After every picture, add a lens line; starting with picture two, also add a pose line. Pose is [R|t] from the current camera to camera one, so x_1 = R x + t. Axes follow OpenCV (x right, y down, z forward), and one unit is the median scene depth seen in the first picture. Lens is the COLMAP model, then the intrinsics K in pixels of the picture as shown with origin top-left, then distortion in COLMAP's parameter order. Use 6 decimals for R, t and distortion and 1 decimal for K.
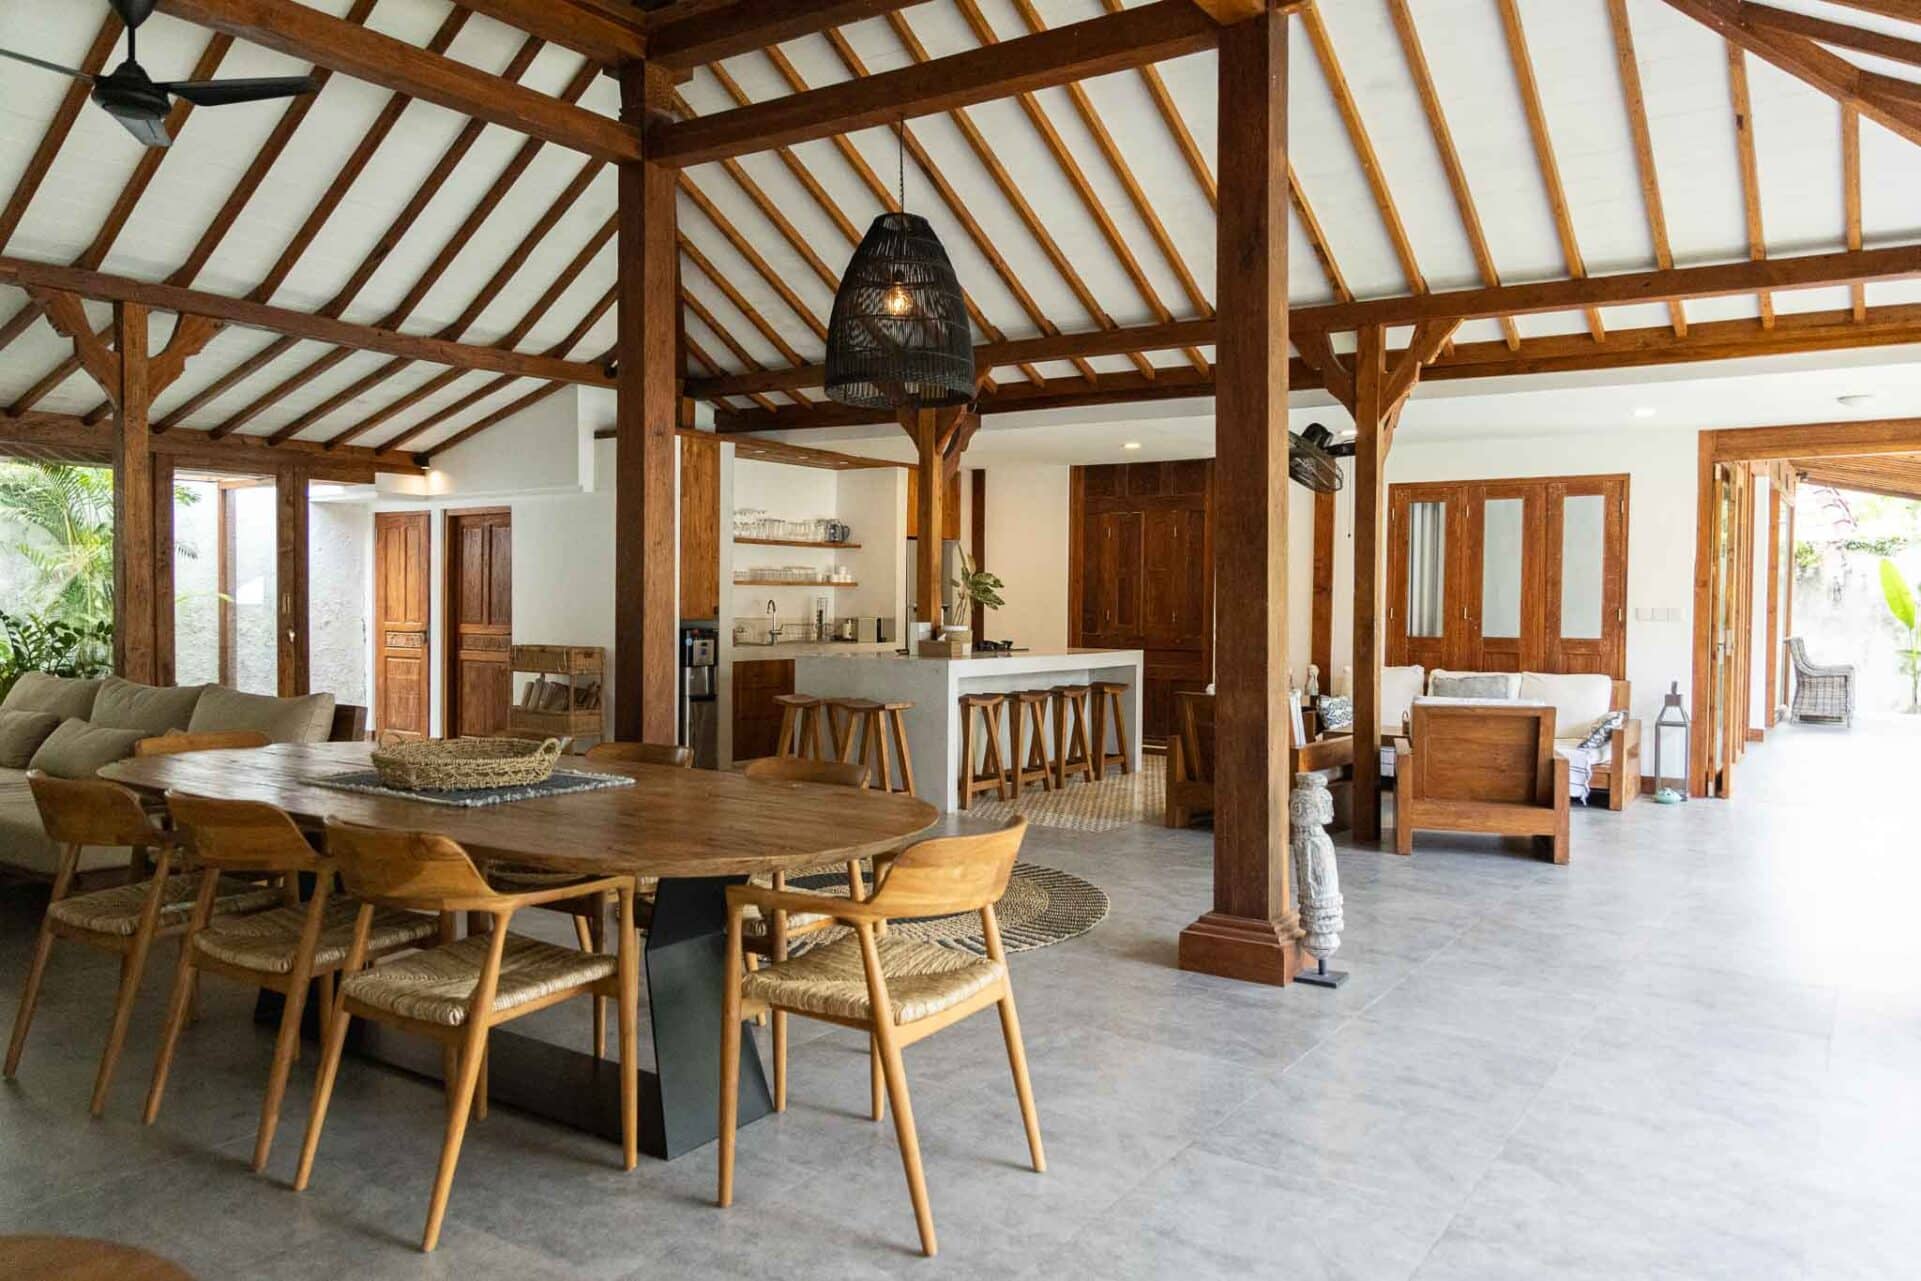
lens RADIAL K [[1350.6, 0, 960.5], [0, 1350.6, 640.5], [0, 0, 1]] dist [0.000394, -0.000398]
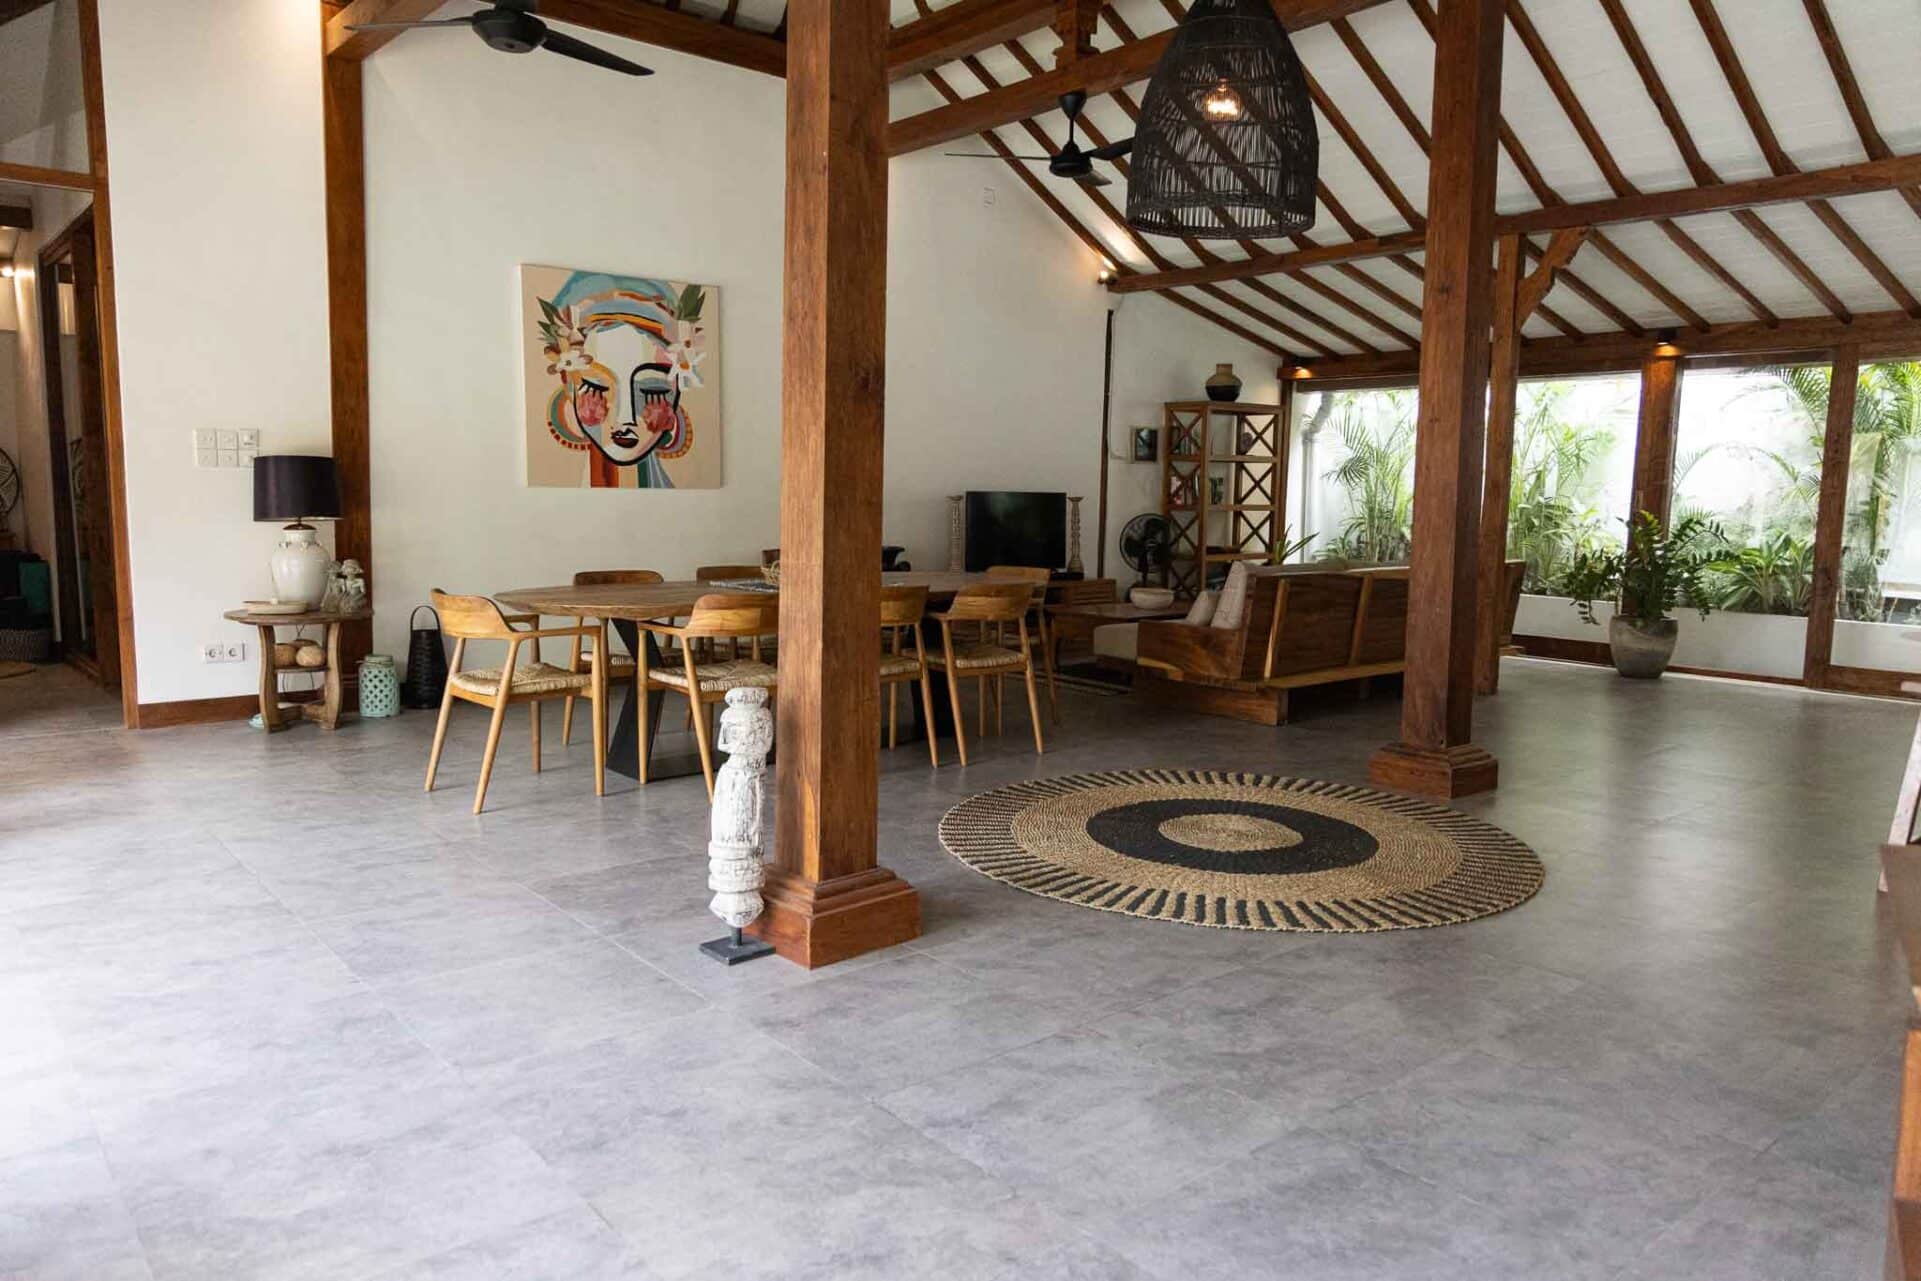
lens RADIAL K [[1314.0, 0, 960.5], [0, 1314.0, 640.5], [0, 0, 1]] dist [0.004003, 0.001775]
pose [[-0.268271, 0.099293, -0.958213, 0.482961], [-0.046889, 0.992149, 0.115938, -0.011120], [0.962202, 0.076032, -0.261509, 0.670137]]
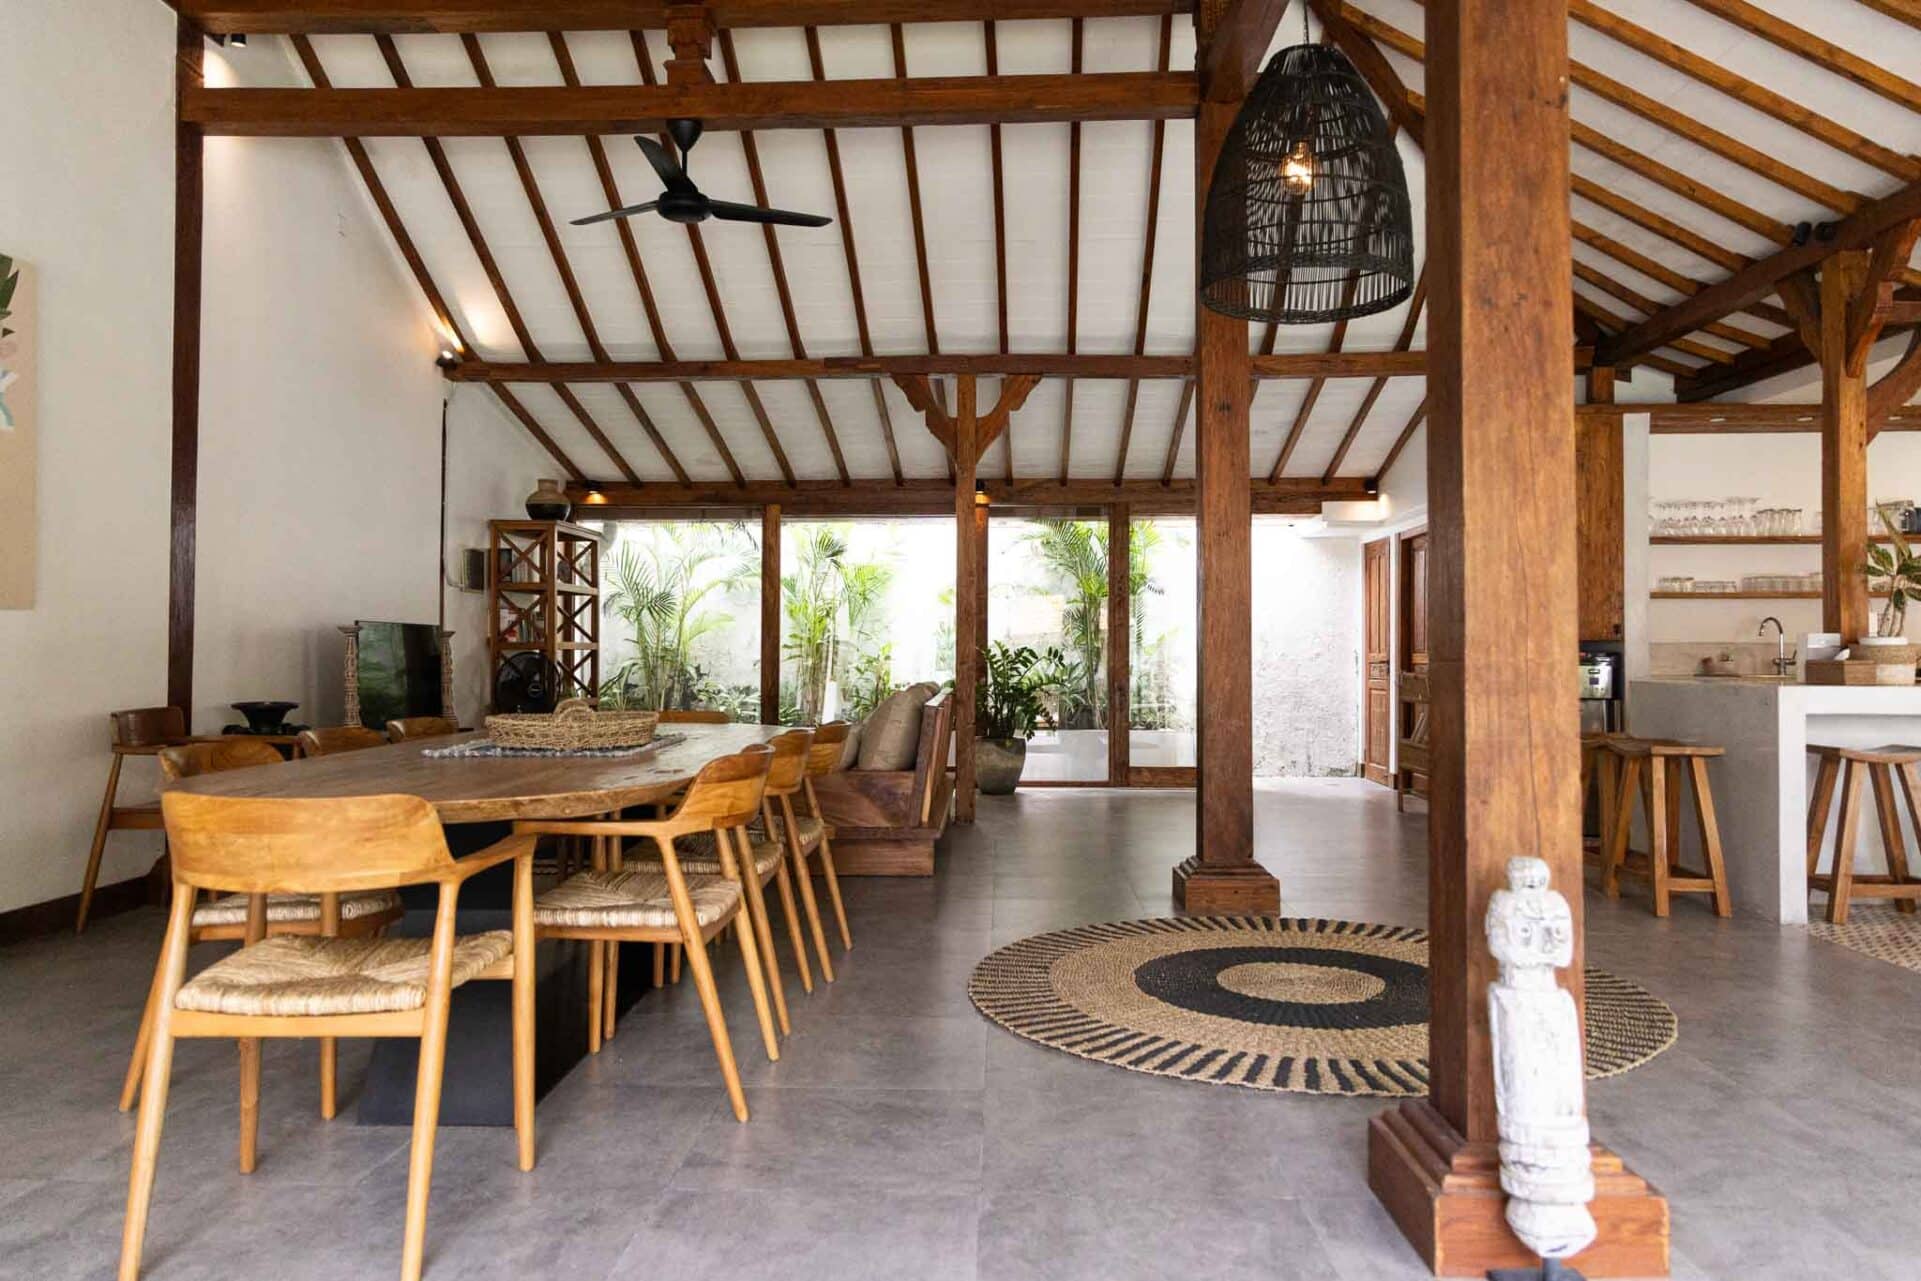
lens RADIAL K [[1319.7, 0, 956.7], [0, 1319.7, 632.4], [0, 0, 1]] dist [0.001258, -0.000207]
pose [[0.536927, -0.023205, -0.843309, 0.282745], [-0.021392, 0.998926, -0.041107, 0.021077], [0.843357, 0.040111, 0.535854, 0.289919]]
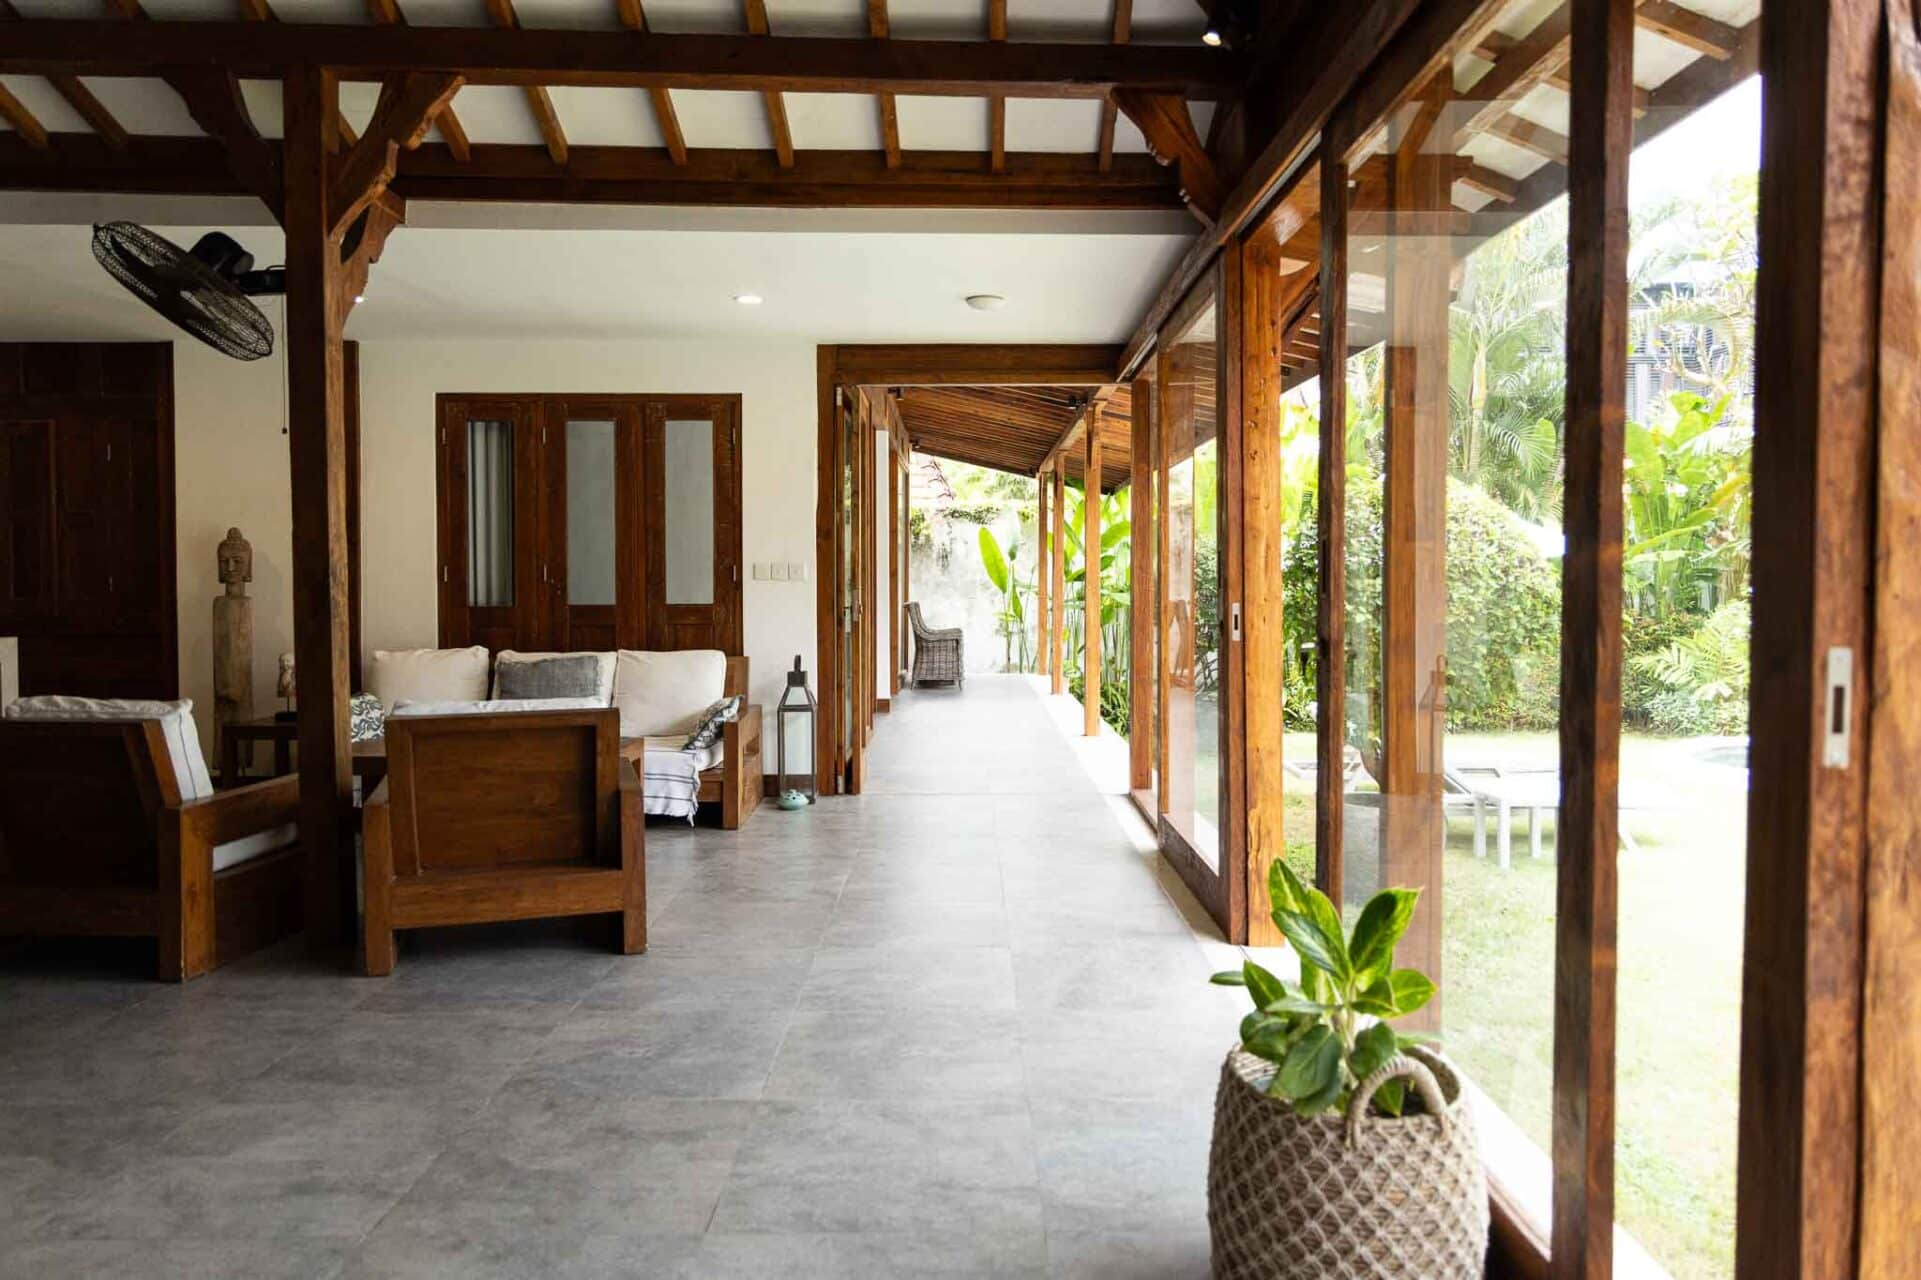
lens RADIAL K [[1314.0, 0, 960.5], [0, 1314.0, 640.0], [0, 0, 1]] dist [0.004003, 0.001775]
pose [[0.826744, -0.031360, 0.561703, 0.168598], [0.020969, 0.999469, 0.024937, 0.003656], [-0.562187, -0.008838, 0.826963, 0.296815]]
